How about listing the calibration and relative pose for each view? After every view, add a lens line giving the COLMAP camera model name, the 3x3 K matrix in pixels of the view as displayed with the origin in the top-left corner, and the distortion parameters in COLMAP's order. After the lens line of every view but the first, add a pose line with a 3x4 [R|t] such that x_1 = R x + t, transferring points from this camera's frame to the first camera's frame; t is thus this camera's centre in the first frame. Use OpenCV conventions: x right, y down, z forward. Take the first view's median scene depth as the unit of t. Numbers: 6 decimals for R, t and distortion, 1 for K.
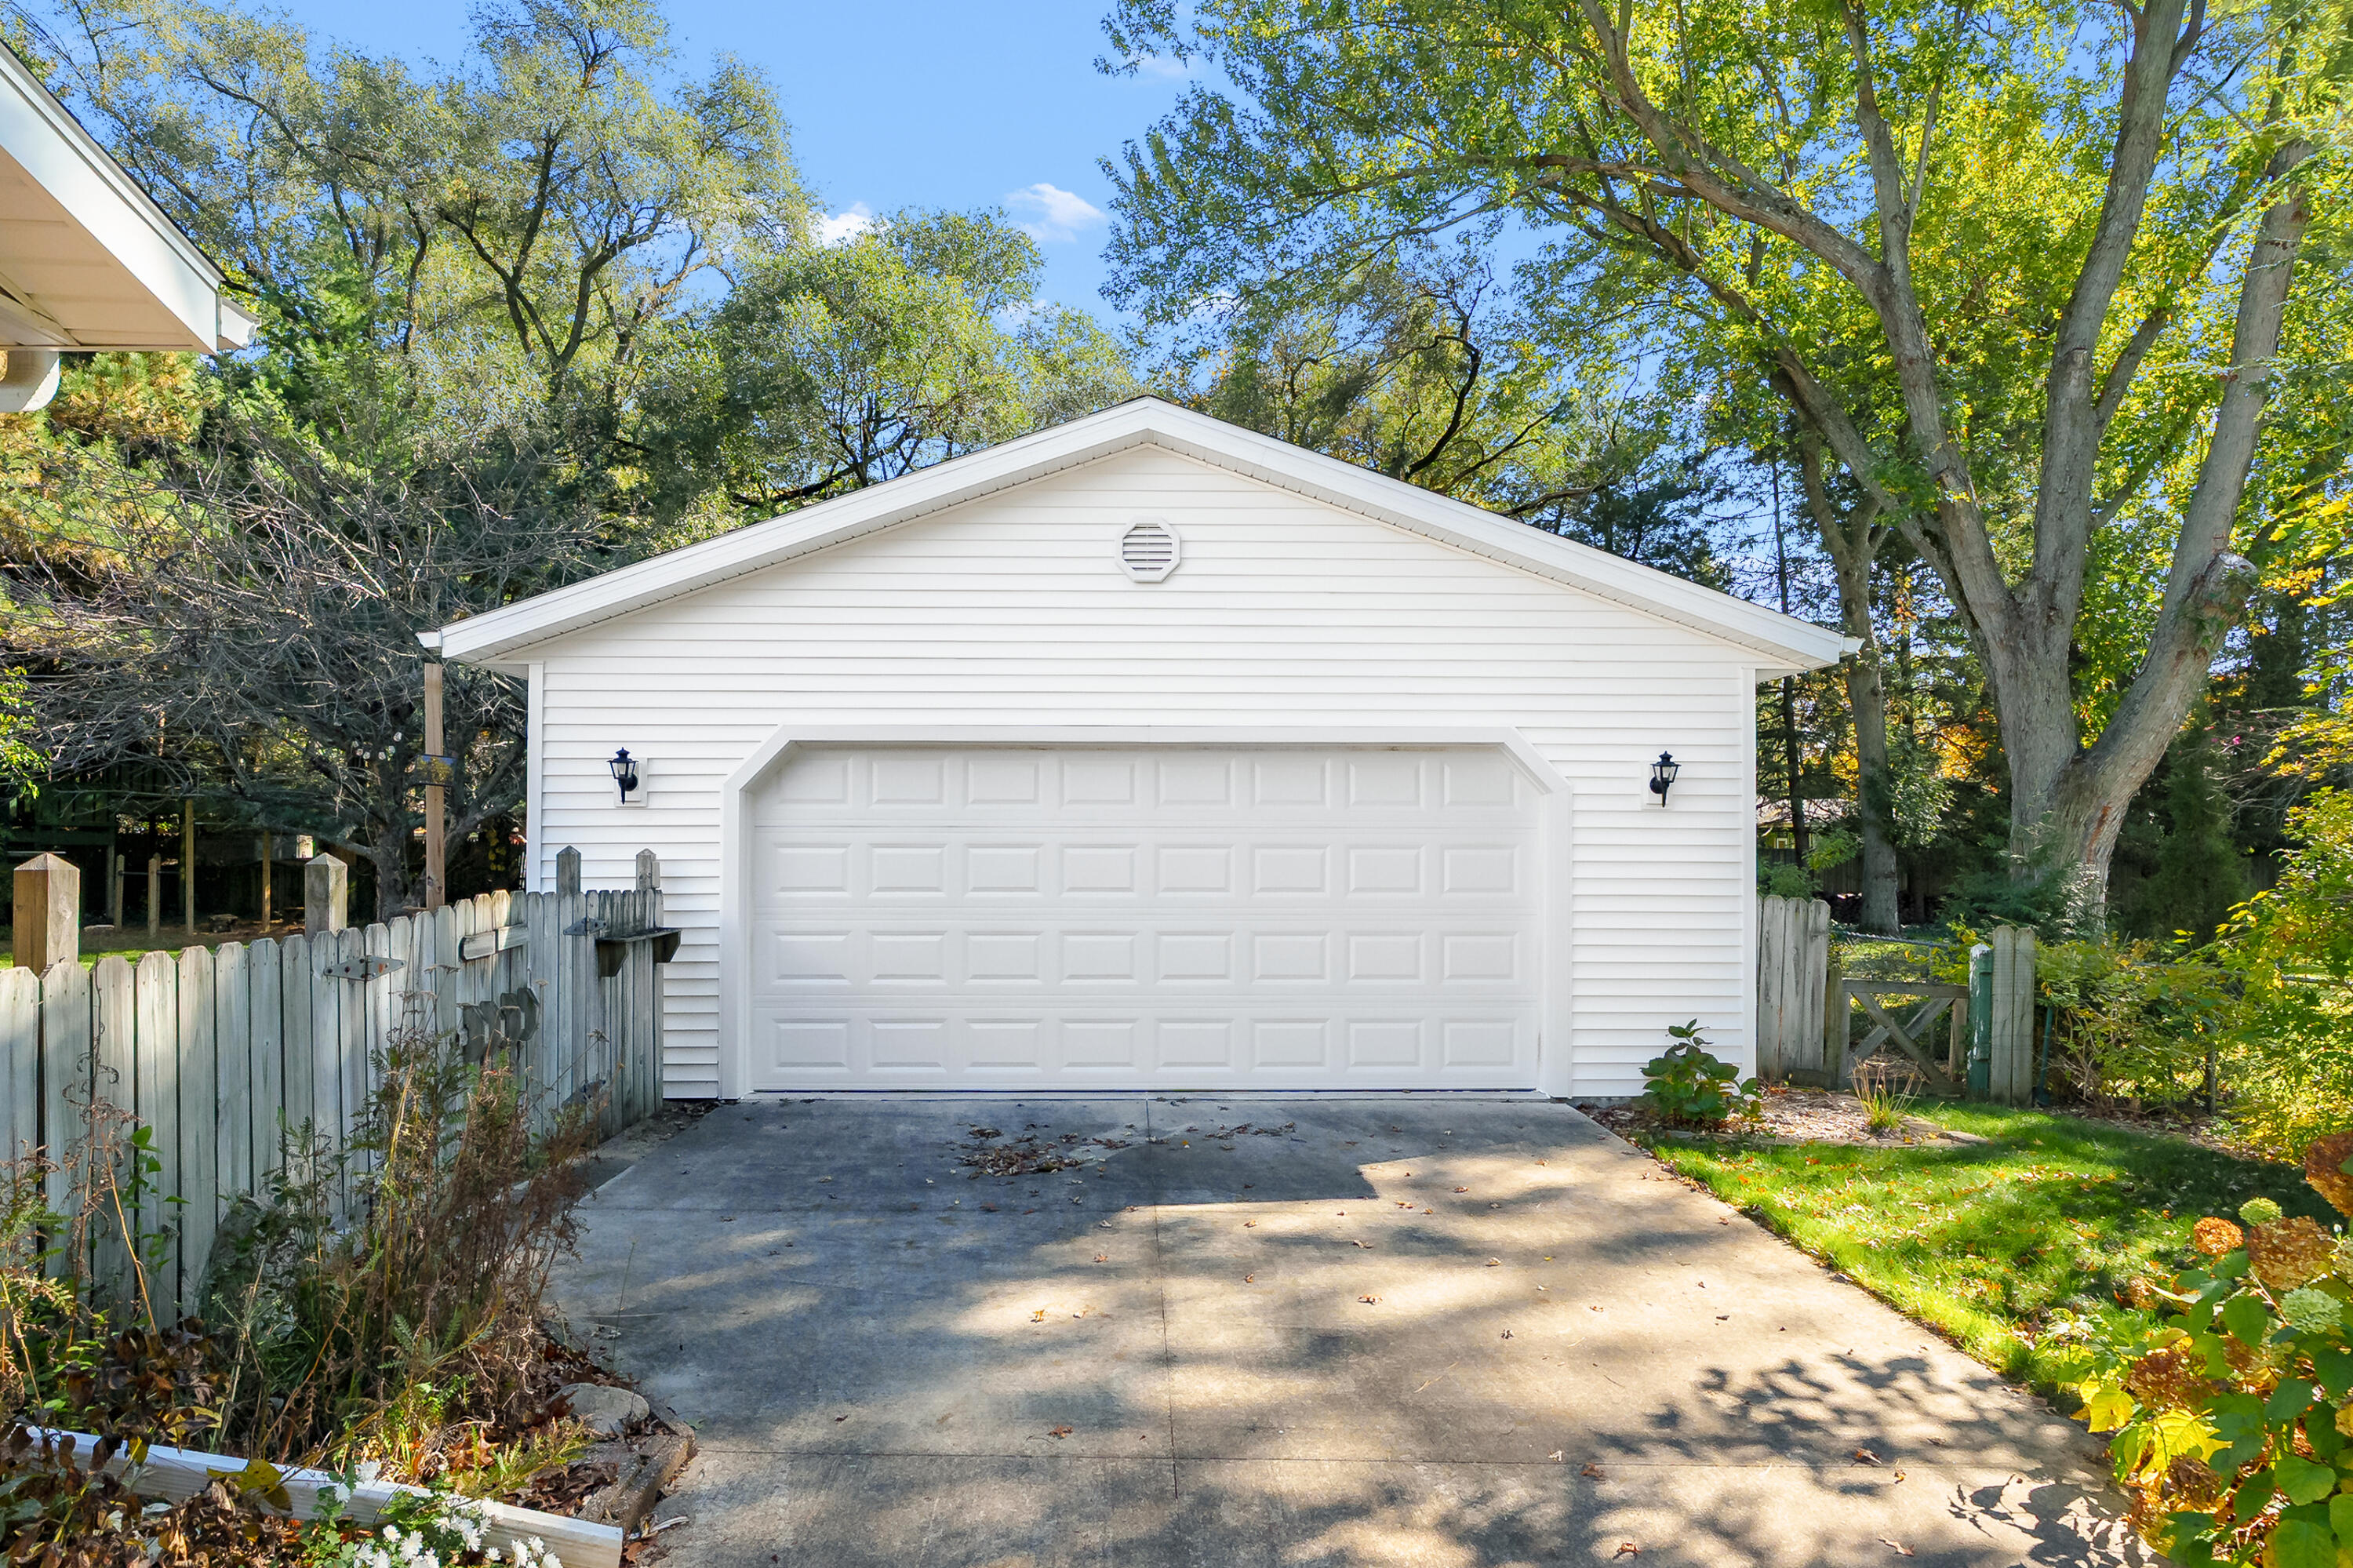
lens RADIAL K [[1215.2, 0, 1139.0], [0, 1215.2, 826.6], [0, 0, 1]] dist [-0.003962, -0.000173]
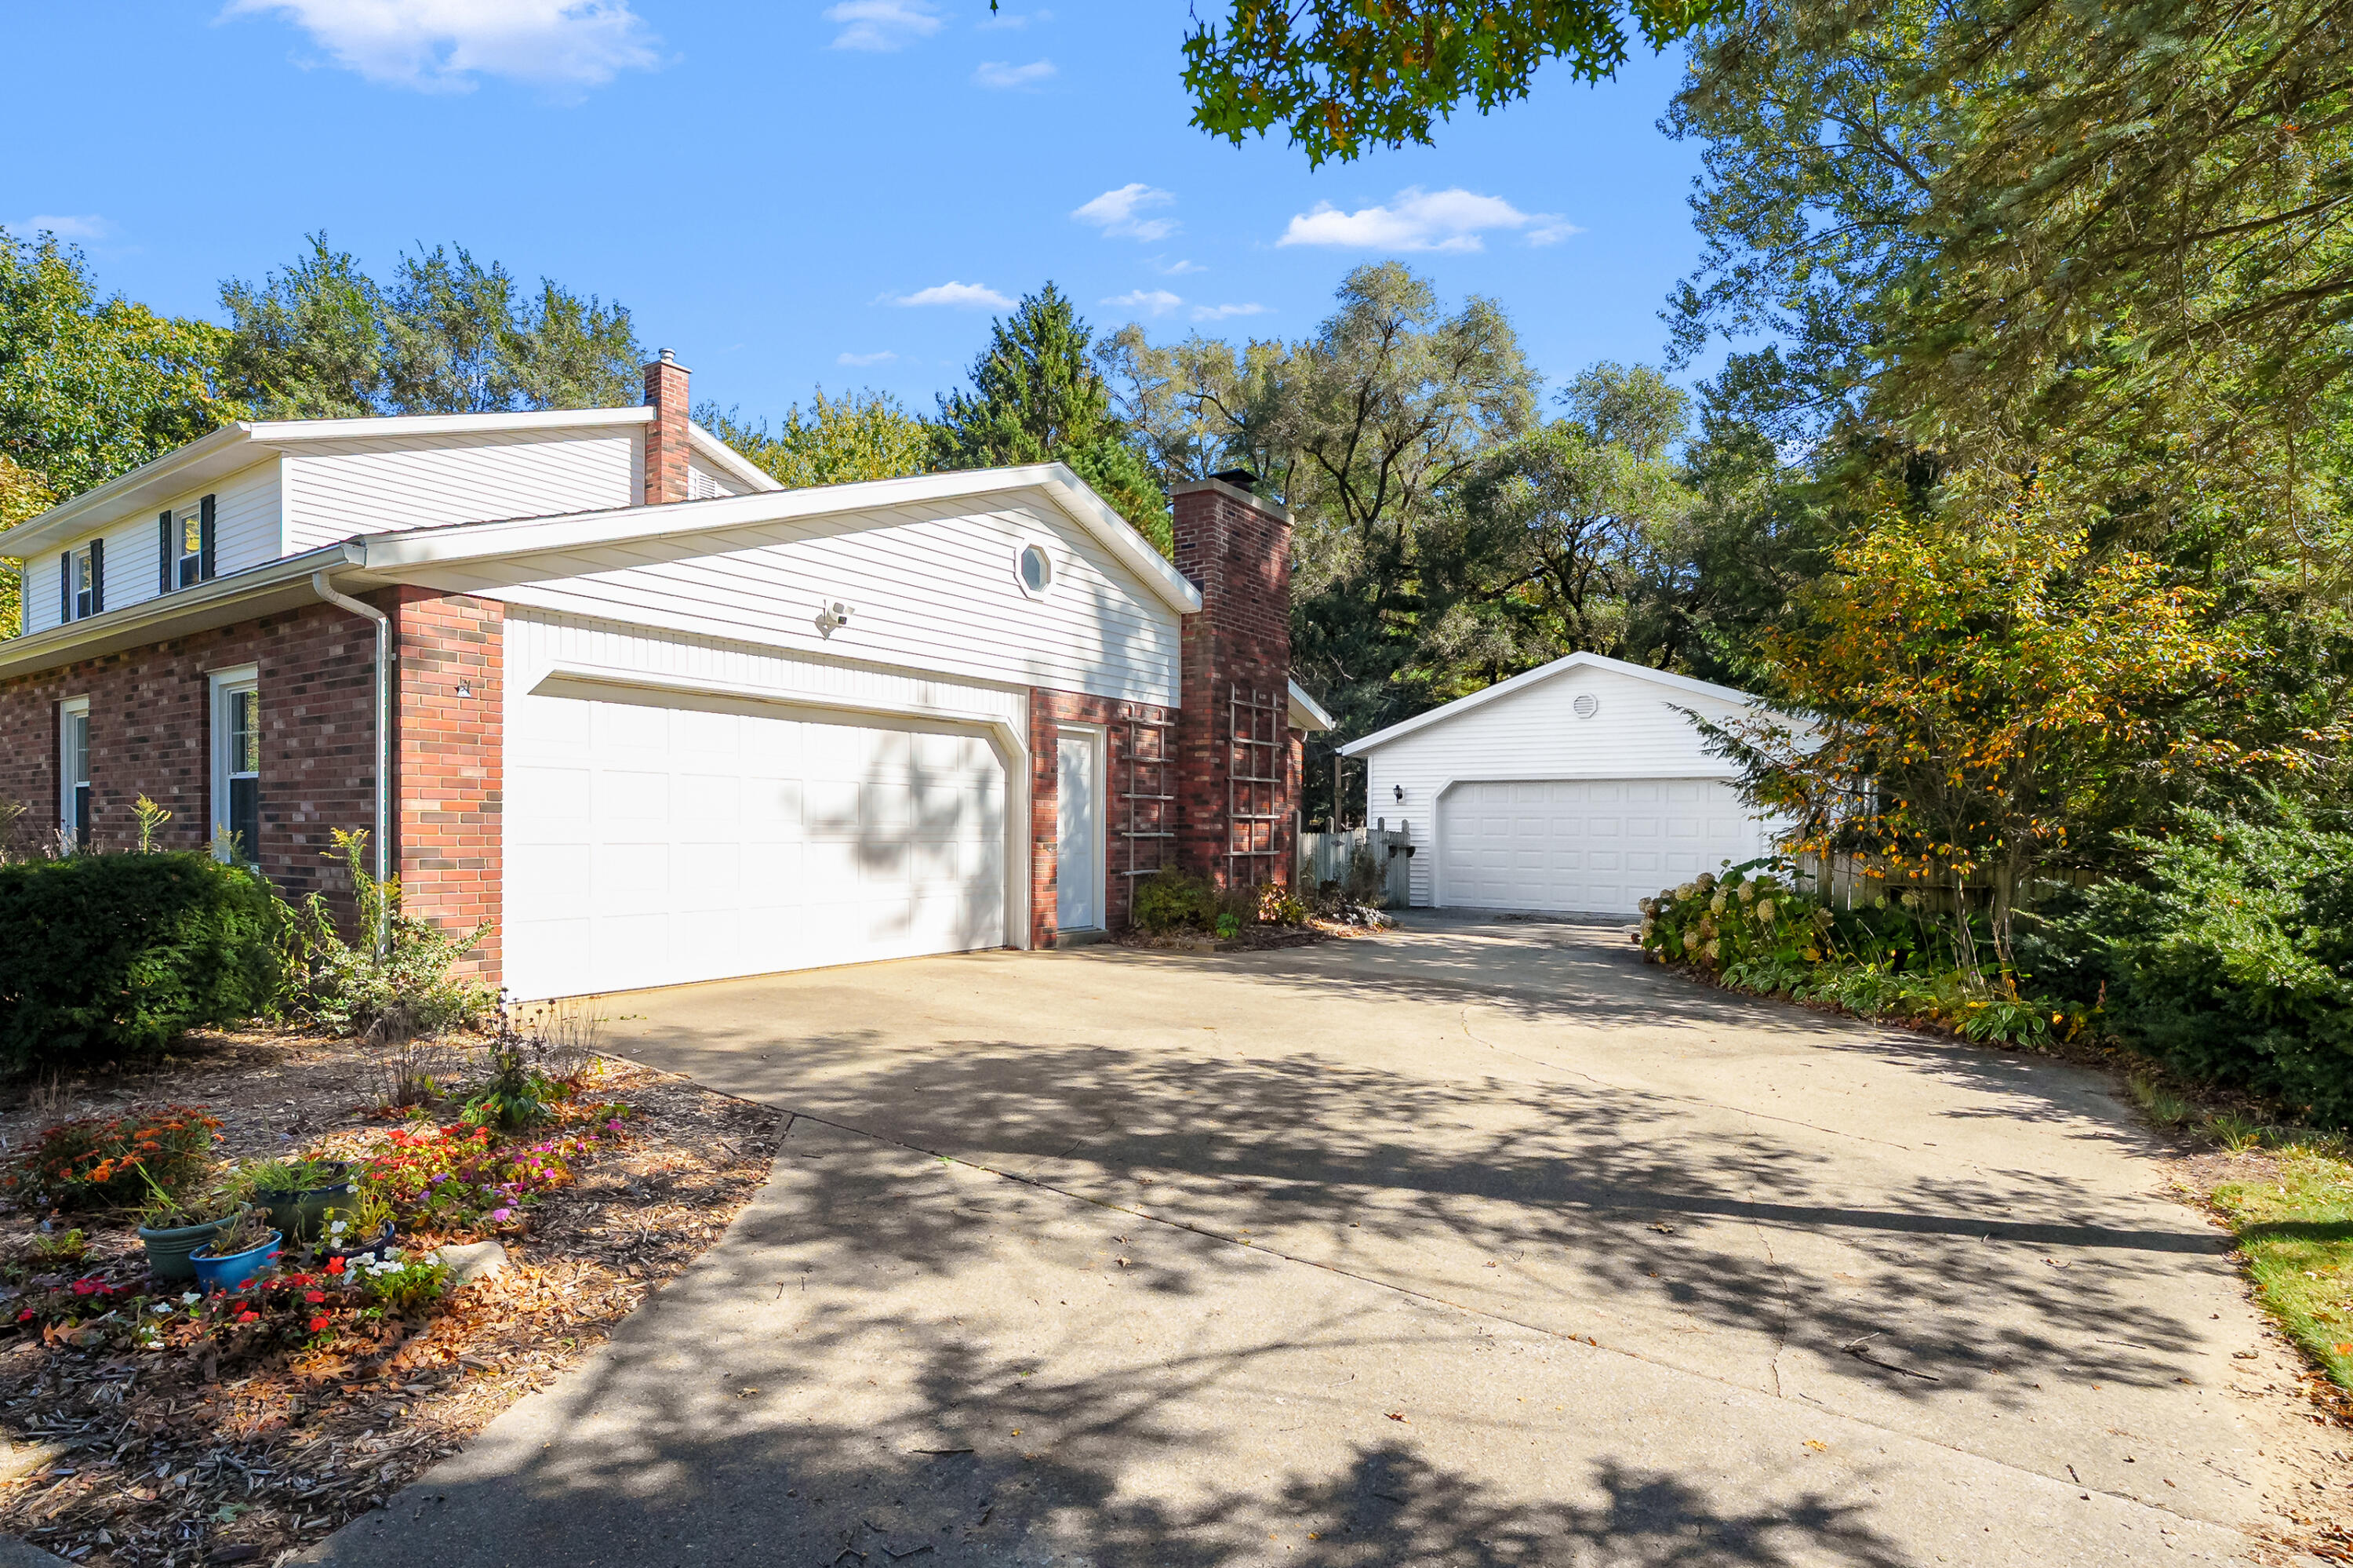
lens RADIAL K [[1141.6, 0, 1214.9], [0, 1141.6, 836.1], [0, 0, 1]] dist [0.002107, 0.000870]
pose [[0.840438, 0.007271, -0.541858, 0.175449], [-0.003031, 0.999957, 0.008717, 0.009390], [0.541899, -0.005684, 0.840425, -0.391046]]
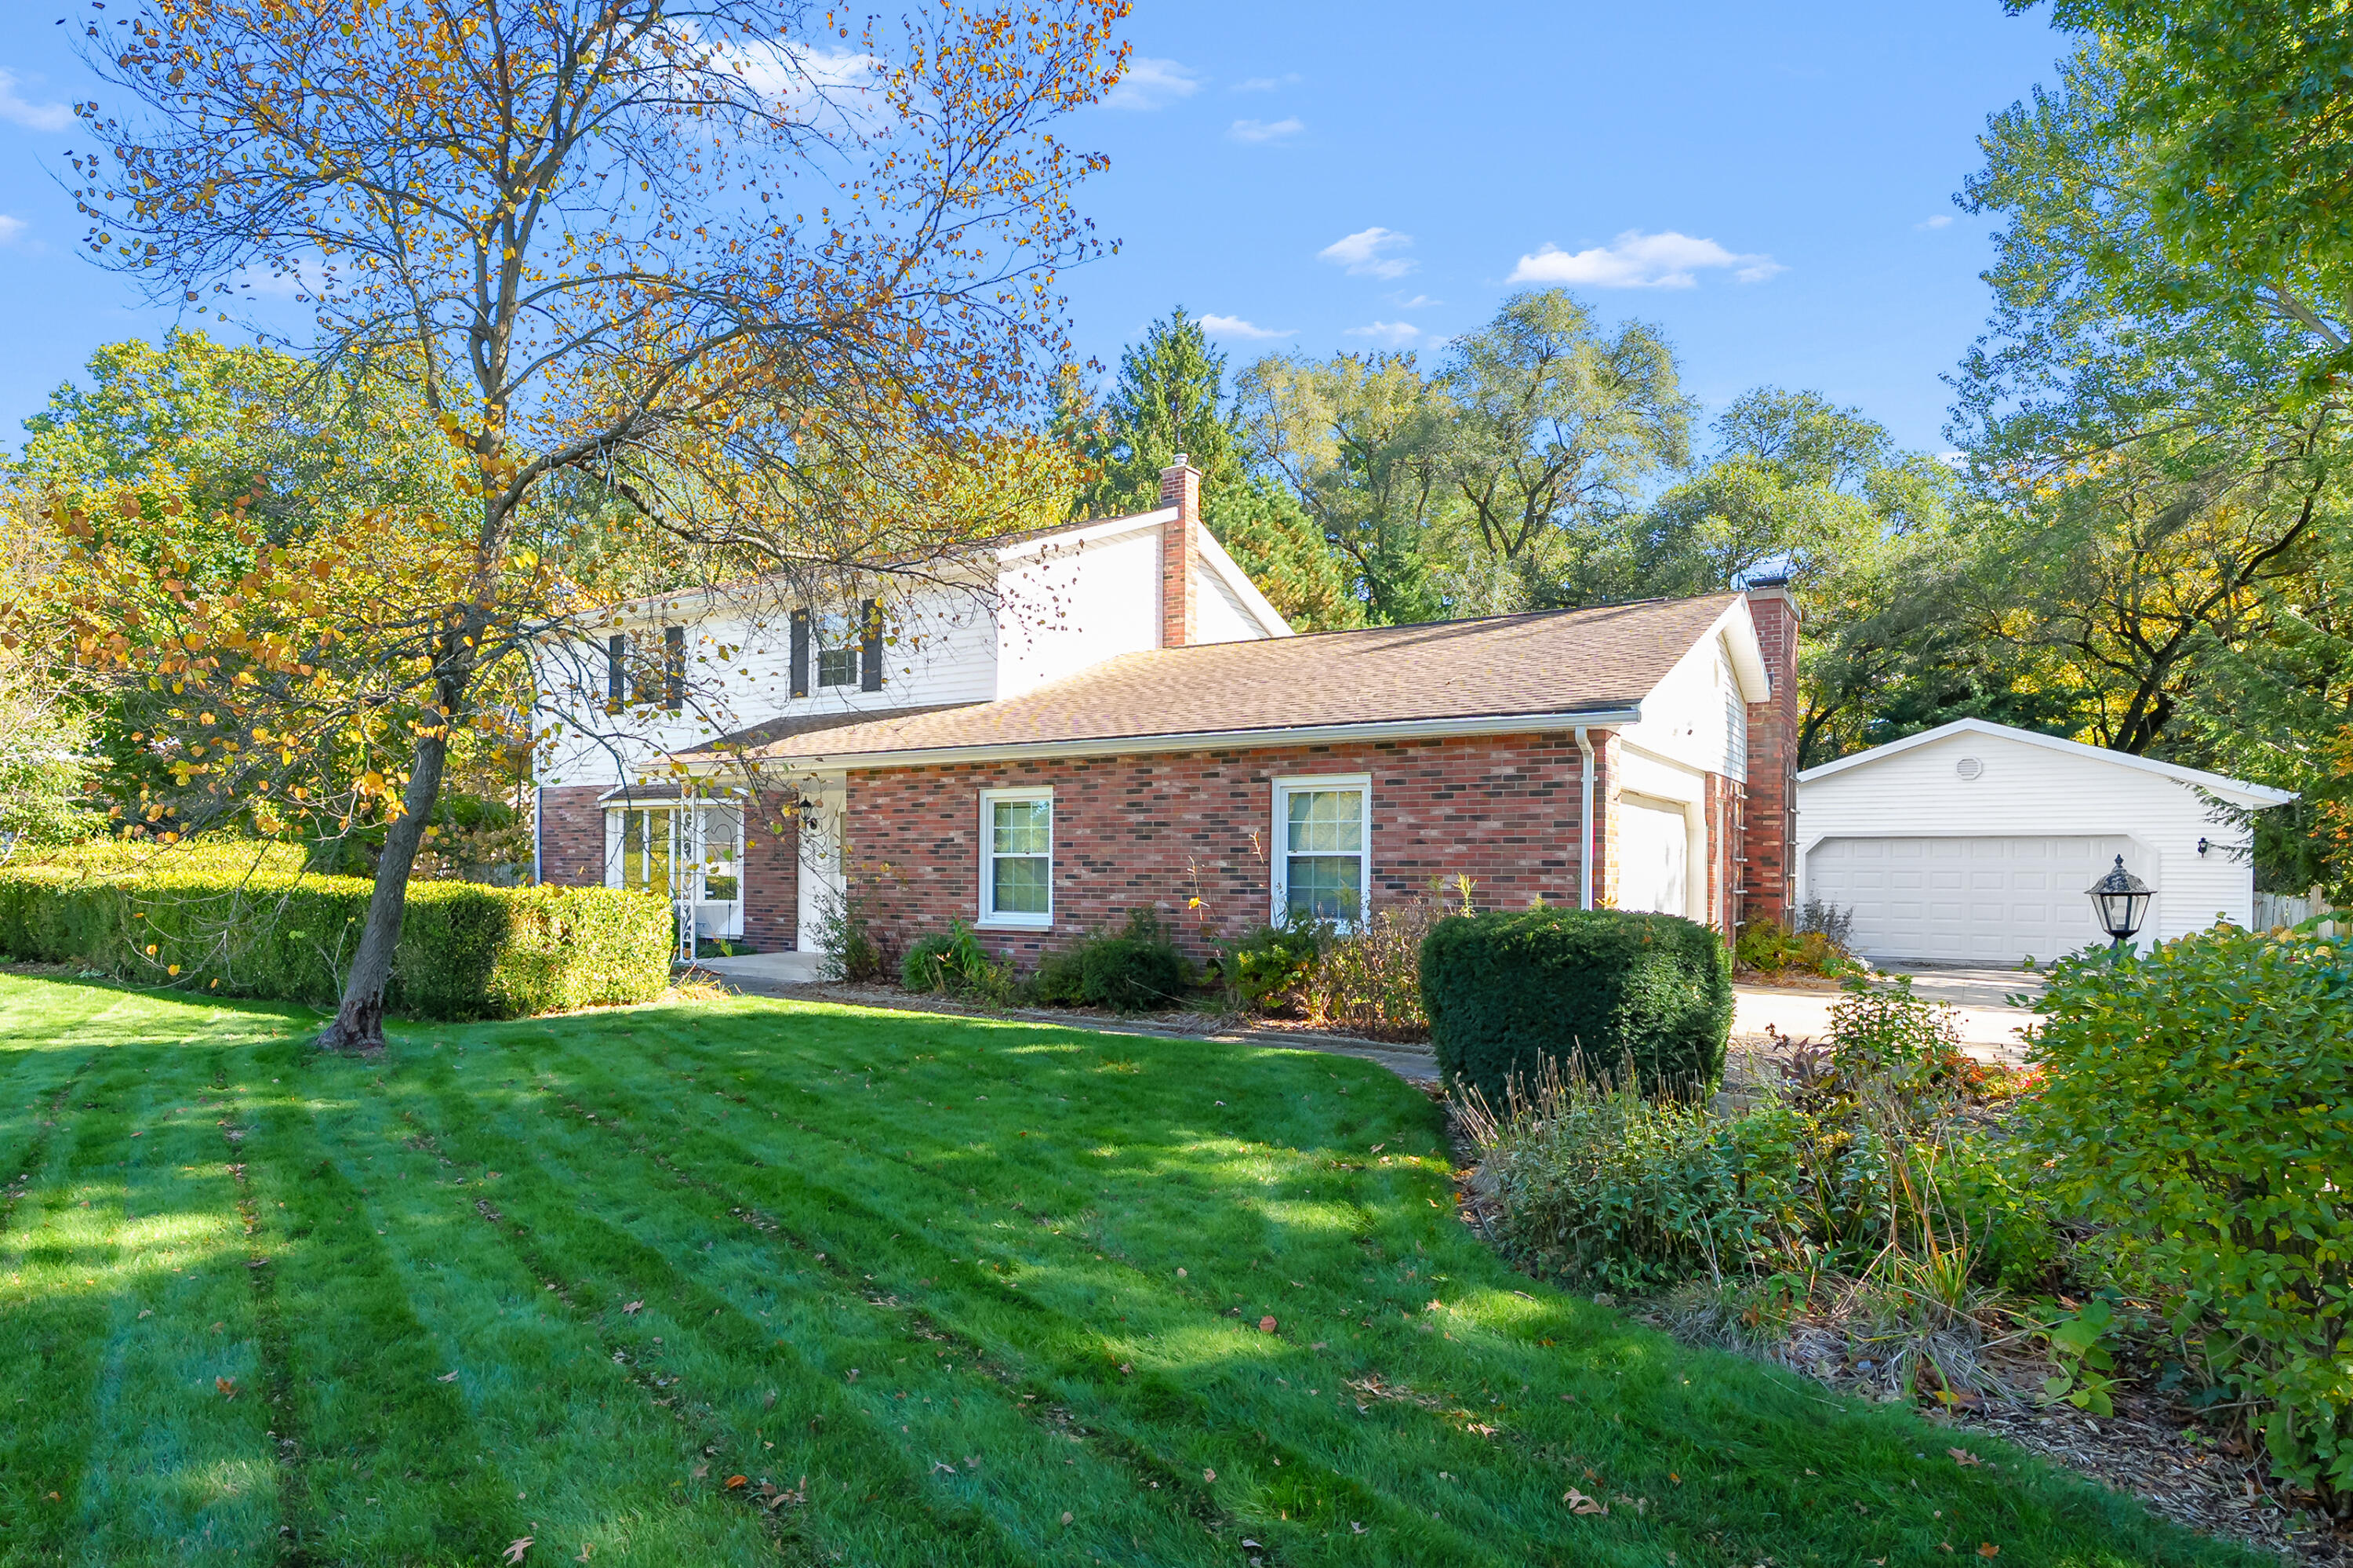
lens RADIAL K [[1308.3, 0, 1123.2], [0, 1308.3, 866.3], [0, 0, 1]] dist [-0.003782, 0.000391]
pose [[0.832788, 0.001816, -0.553588, 0.013862], [-0.002723, 0.999996, -0.000816, 0.002569], [0.553585, 0.002187, 0.832790, -0.679311]]
